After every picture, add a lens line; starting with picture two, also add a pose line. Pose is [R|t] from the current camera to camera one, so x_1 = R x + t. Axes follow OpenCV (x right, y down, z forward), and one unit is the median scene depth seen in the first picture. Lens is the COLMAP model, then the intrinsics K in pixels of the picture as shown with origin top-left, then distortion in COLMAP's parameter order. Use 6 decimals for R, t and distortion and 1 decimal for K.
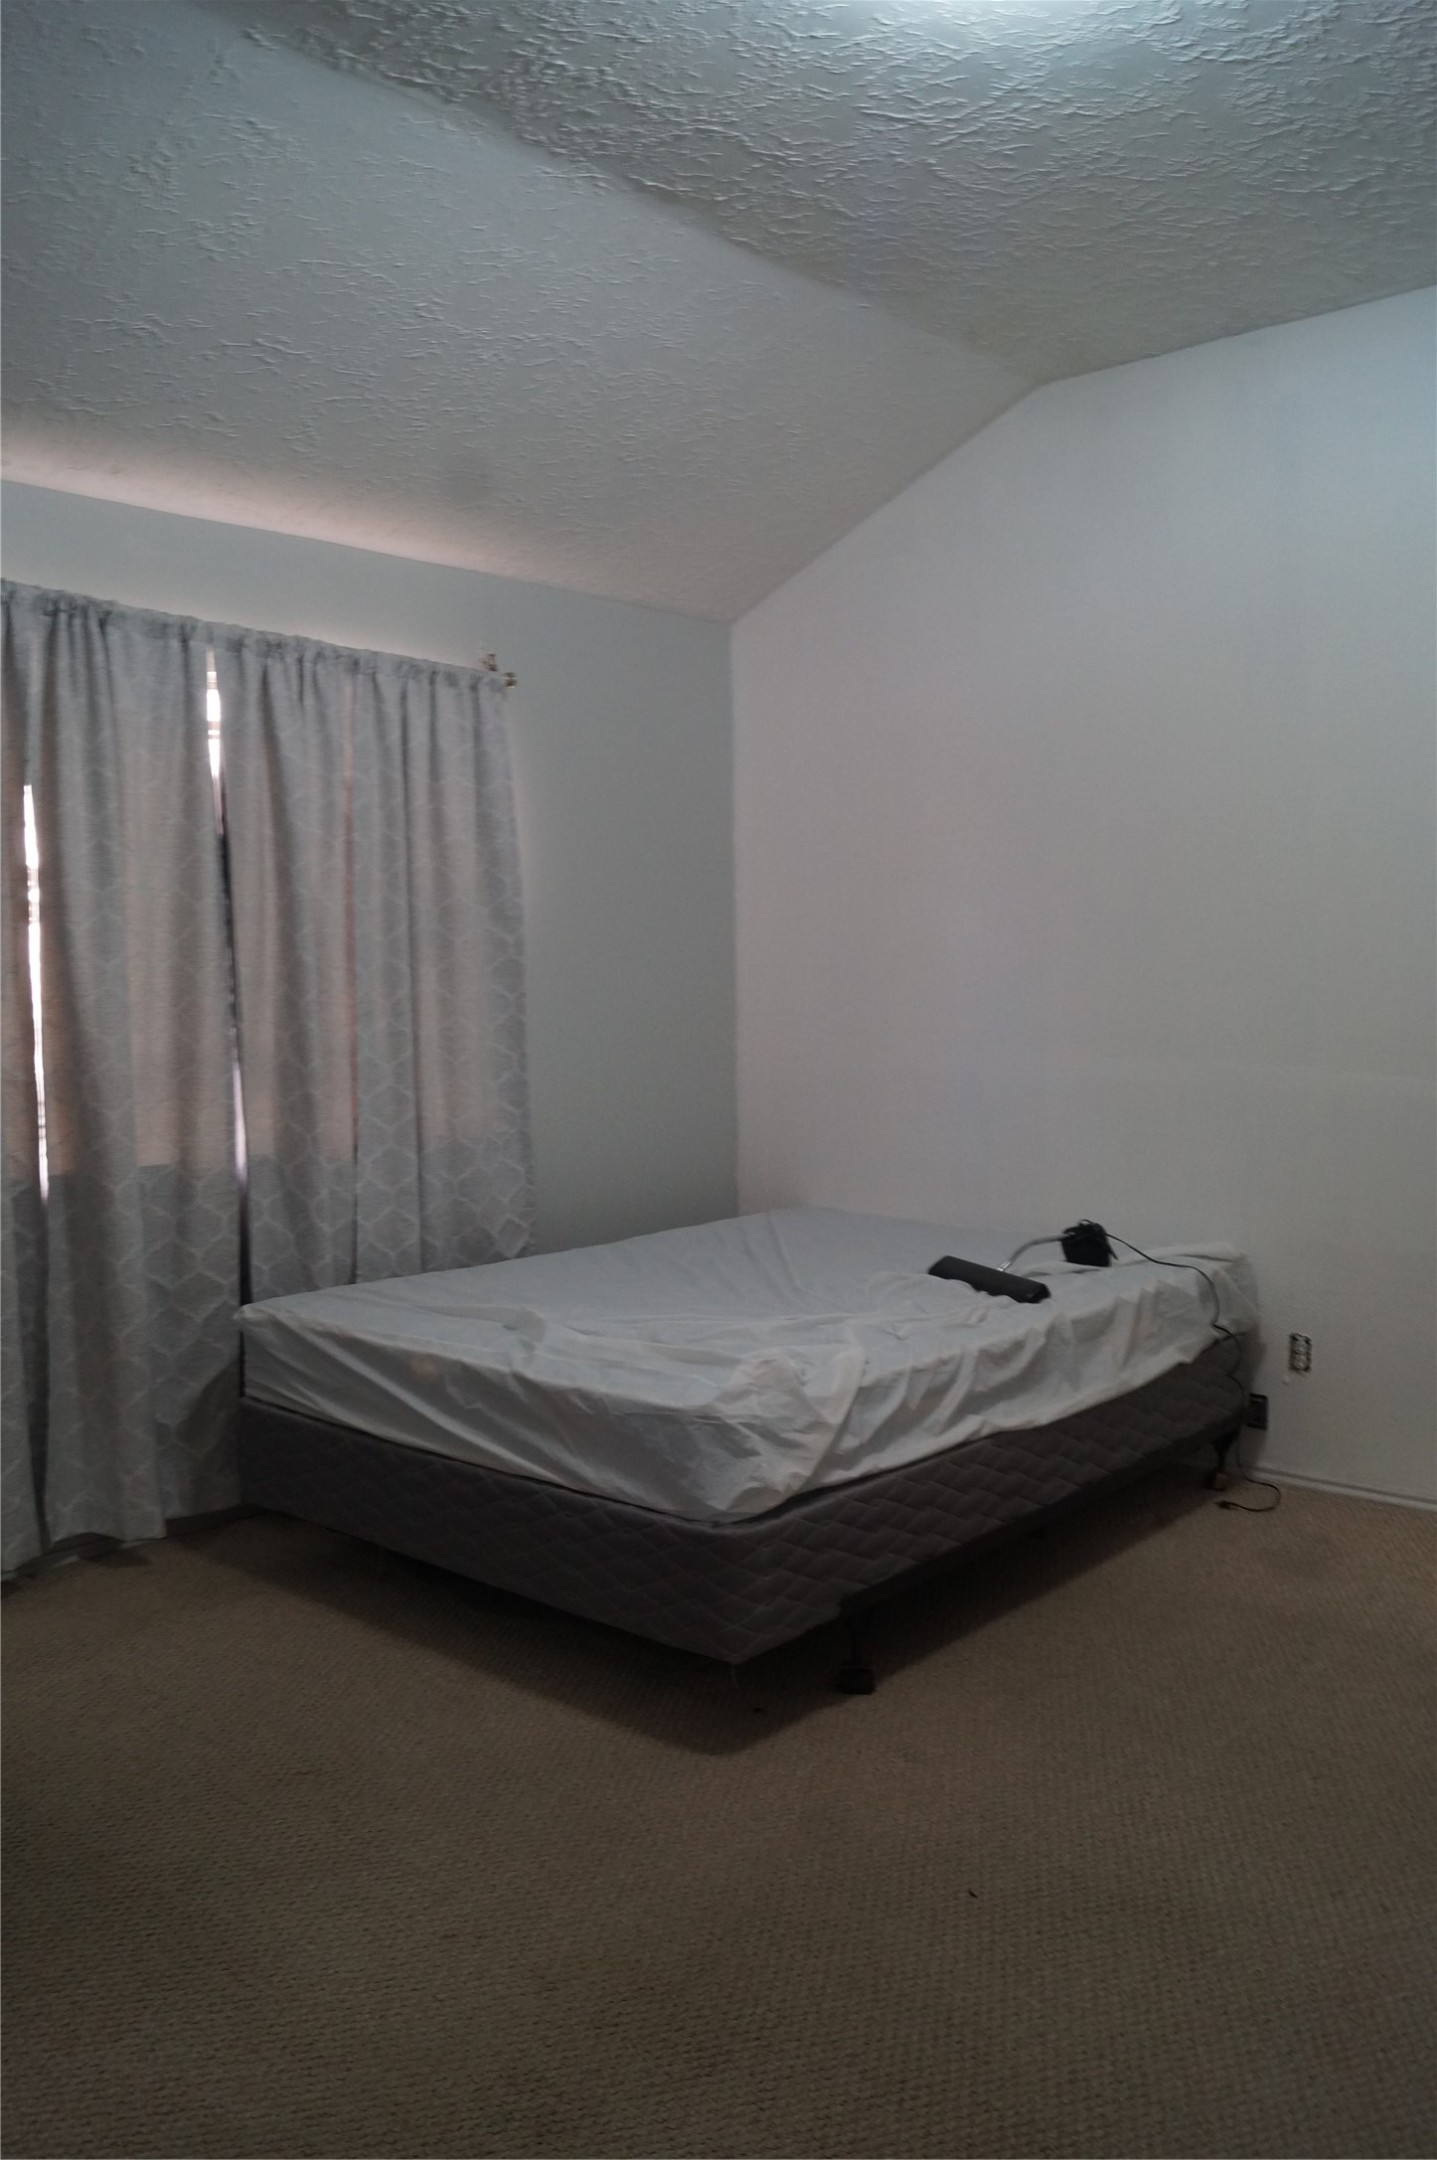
lens RADIAL K [[1699.0, 0, 718.5], [0, 1699.0, 1082.0], [0, 0, 1]] dist [-0.085726, 0.017196]
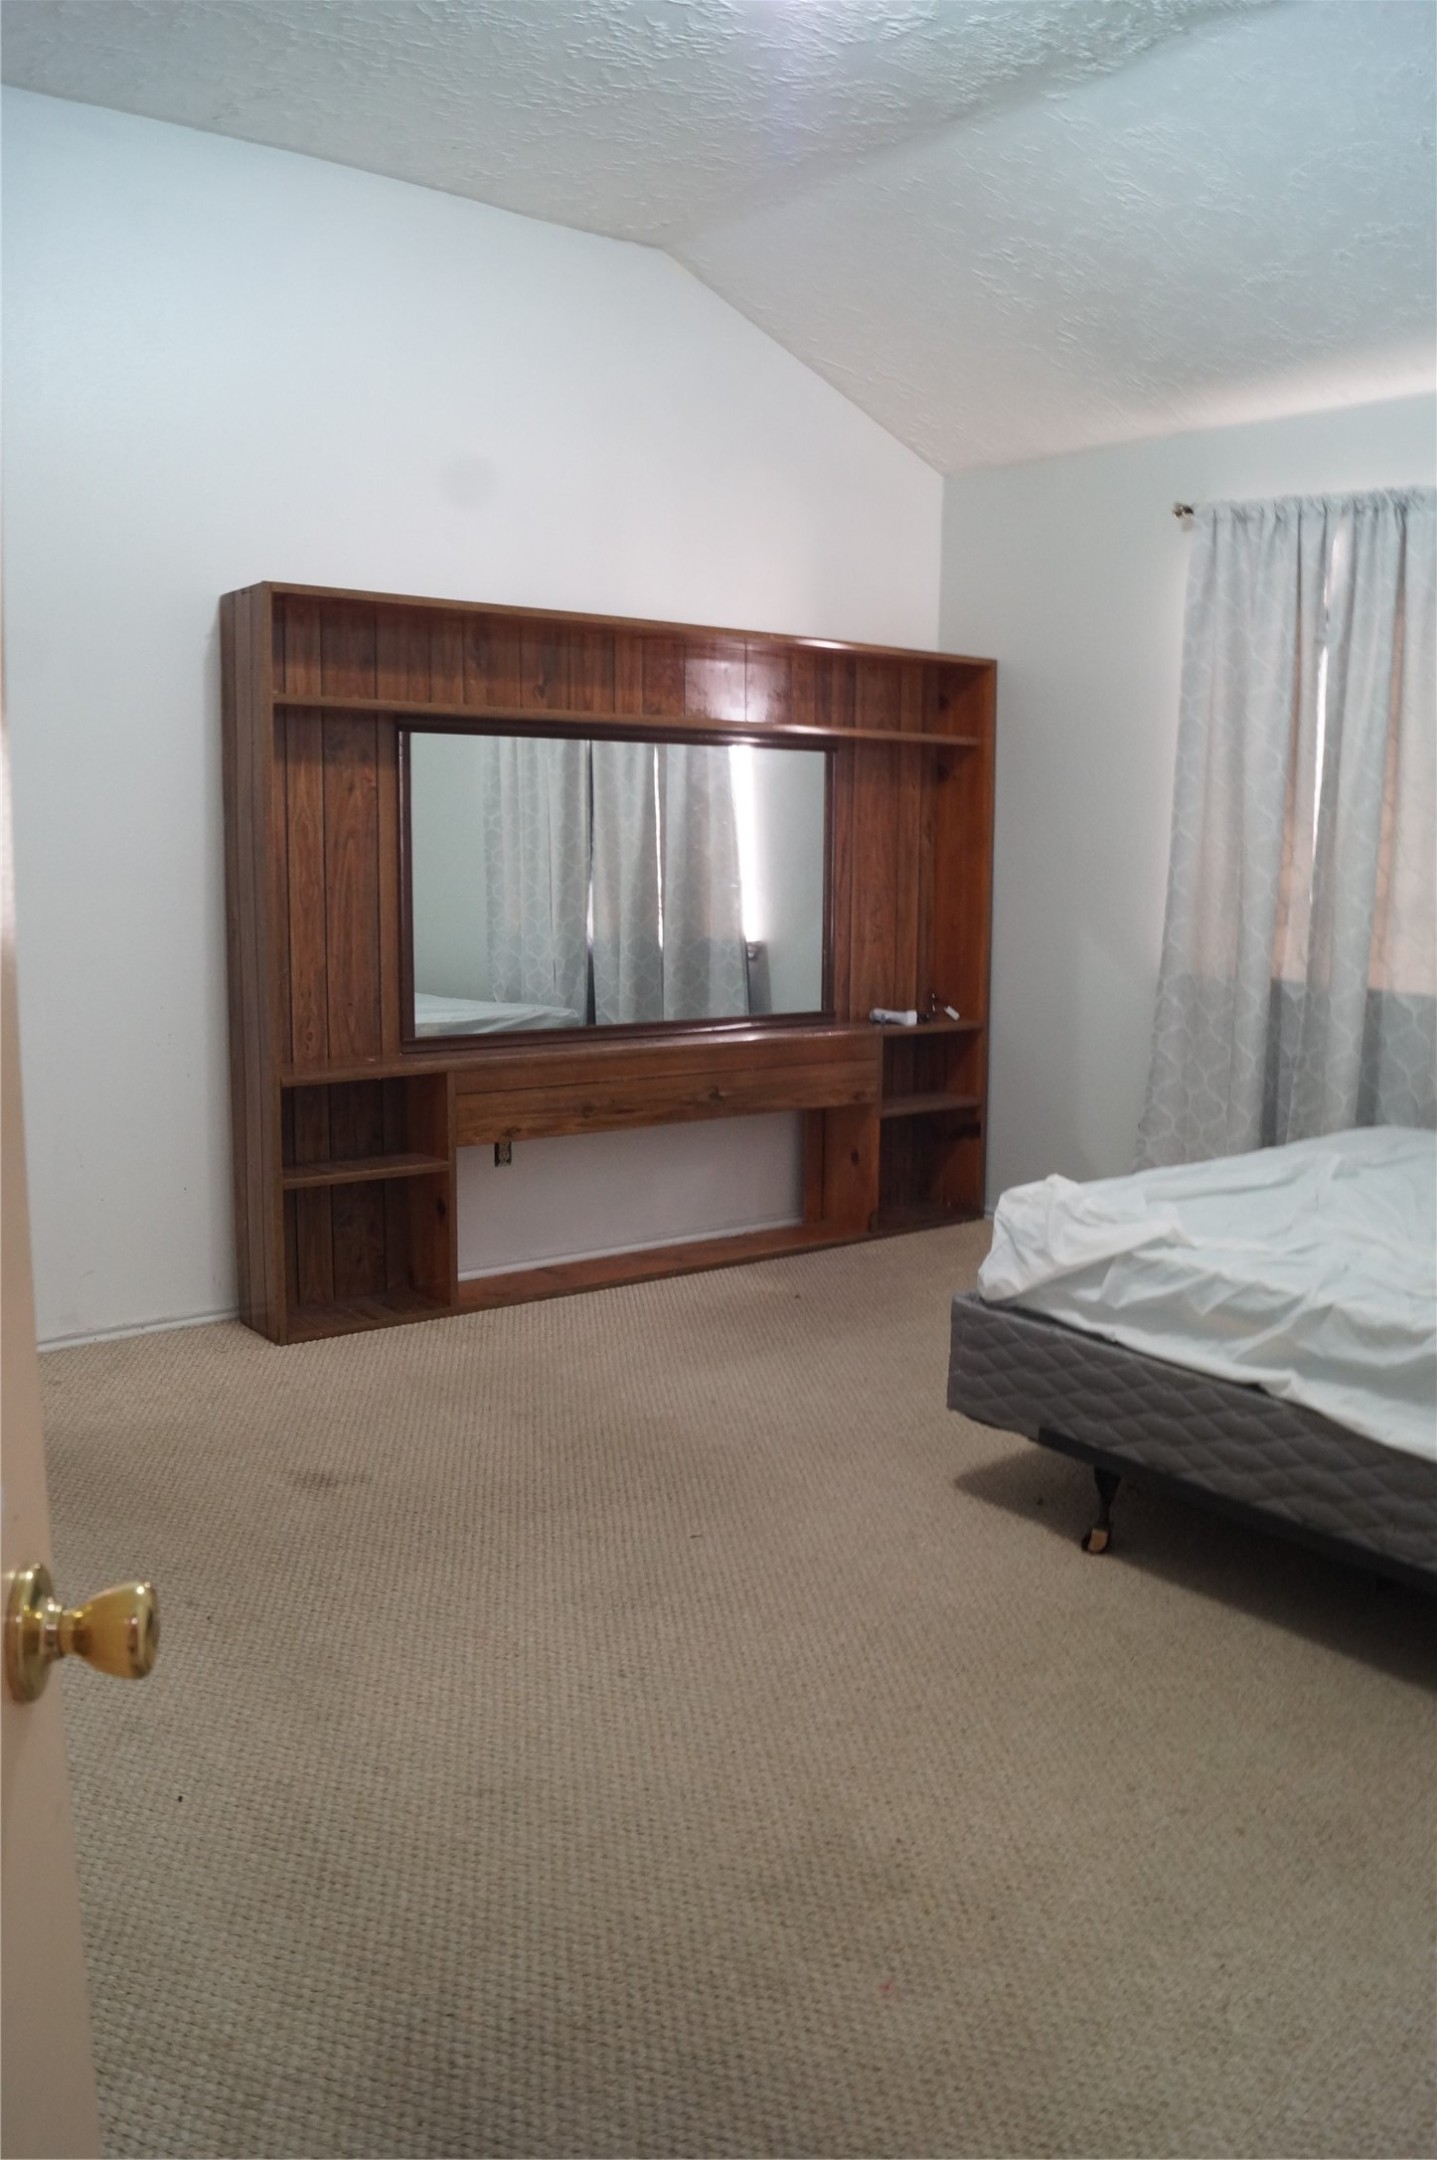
lens RADIAL K [[1699.0, 0, 692.0], [0, 1699.0, 1088.0], [0, 0, 1]] dist [-0.085726, 0.017196]
pose [[-0.194405, 0.175160, -0.965156, 1.020585], [-0.054193, 0.980507, 0.188862, -0.078197], [0.979423, 0.089020, -0.181123, 0.901280]]
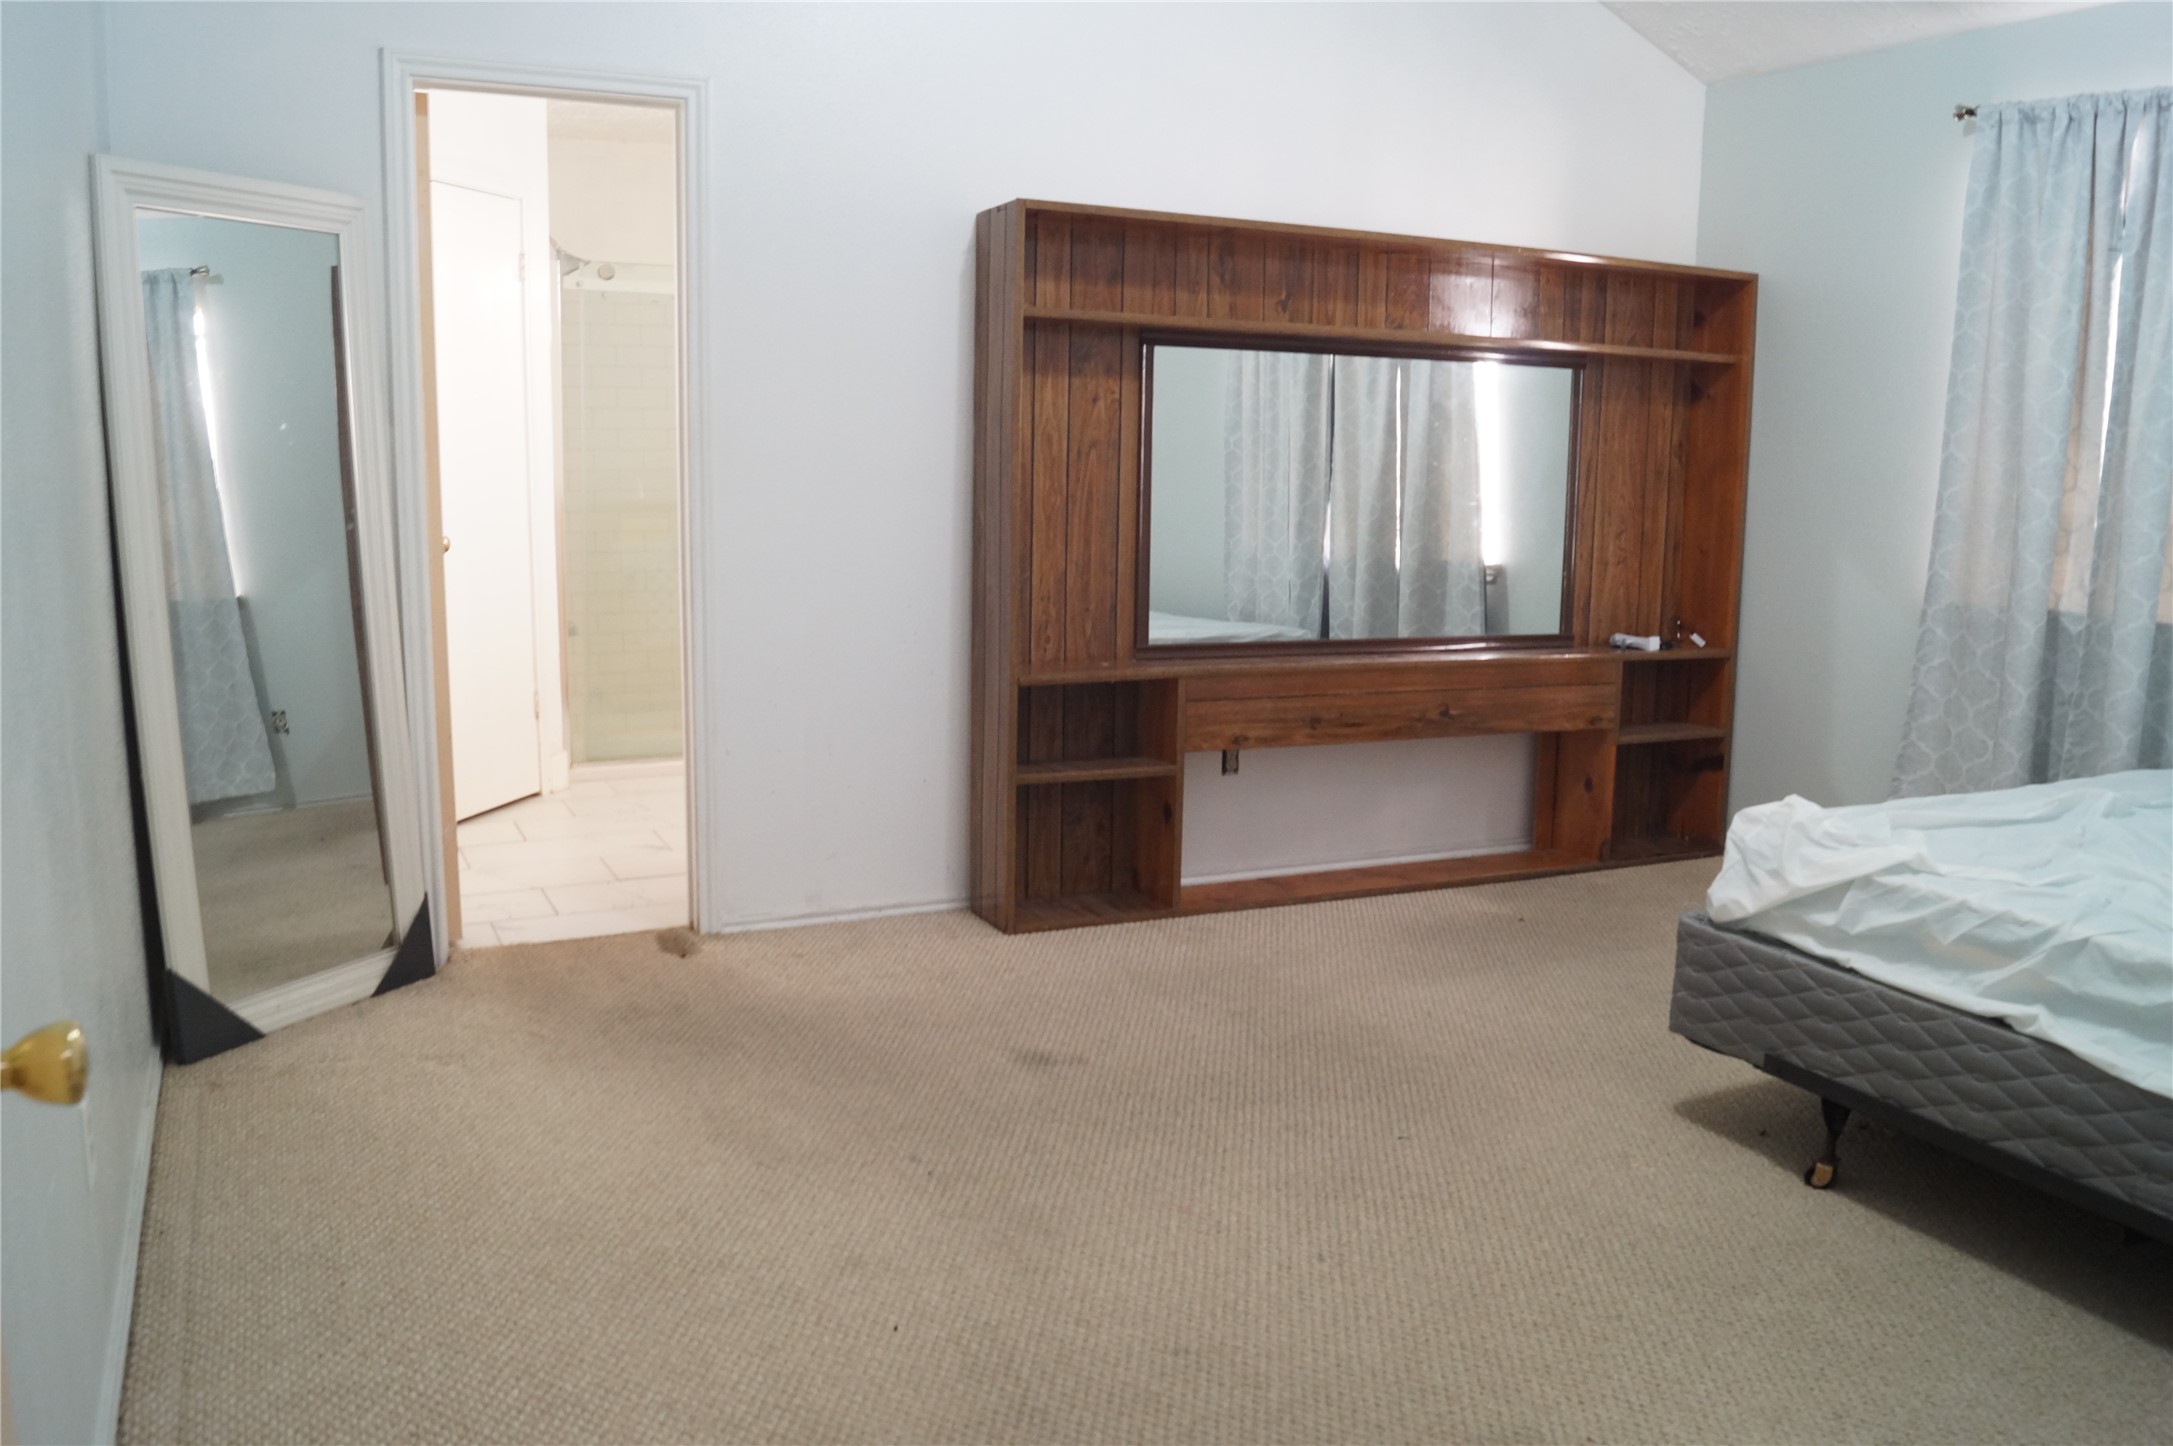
lens RADIAL K [[1709.3, 0, 1073.6], [0, 1709.3, 726.3], [0, 0, 1]] dist [-0.085726, 0.017196]
pose [[-0.394210, 0.165482, -0.903999, 1.048559], [-0.051484, 0.978134, 0.201504, -0.061829], [0.917577, 0.125977, -0.377070, 0.915249]]
